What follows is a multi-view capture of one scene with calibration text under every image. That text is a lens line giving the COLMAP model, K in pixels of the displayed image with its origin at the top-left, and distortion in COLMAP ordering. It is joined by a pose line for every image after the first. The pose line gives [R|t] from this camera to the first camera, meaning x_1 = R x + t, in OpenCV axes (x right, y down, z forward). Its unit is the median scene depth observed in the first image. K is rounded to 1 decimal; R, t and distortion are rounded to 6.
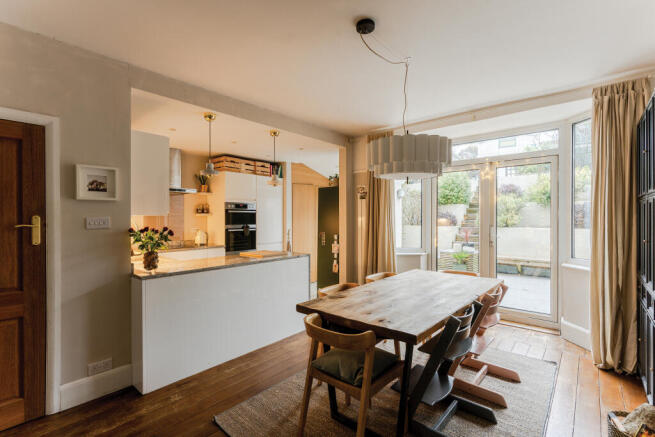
lens RADIAL K [[292.8, 0, 327.2], [0, 292.8, 219.2], [0, 0, 1]] dist [-0.008835, 0.002266]
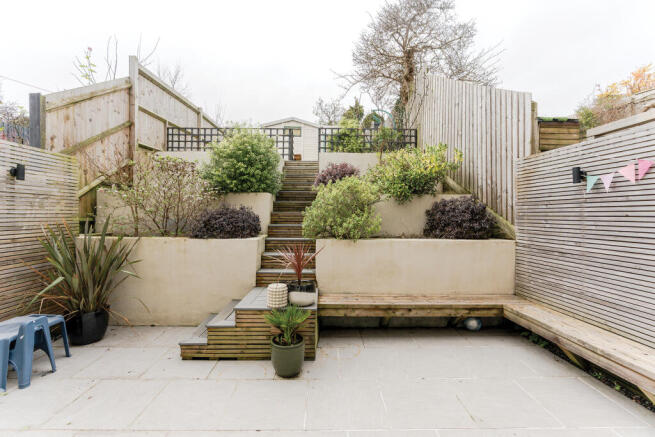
lens RADIAL K [[292.8, 0, 328.9], [0, 292.8, 217.0], [0, 0, 1]] dist [-0.008835, 0.002266]
pose [[0.728392, 0.006697, 0.685128, 0.329780], [-0.010765, 0.999941, 0.001670, -0.018393], [-0.685076, -0.008592, 0.728421, 0.993119]]
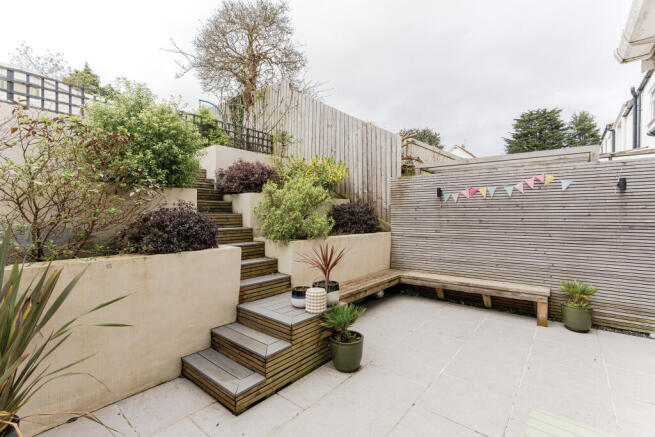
lens RADIAL K [[292.8, 0, 329.2], [0, 292.8, 217.8], [0, 0, 1]] dist [-0.008835, 0.002266]
pose [[-0.043552, -0.003435, 0.999045, 0.069504], [0.004221, 0.999985, 0.003623, -0.021839], [-0.999042, 0.004375, -0.043537, 1.527427]]
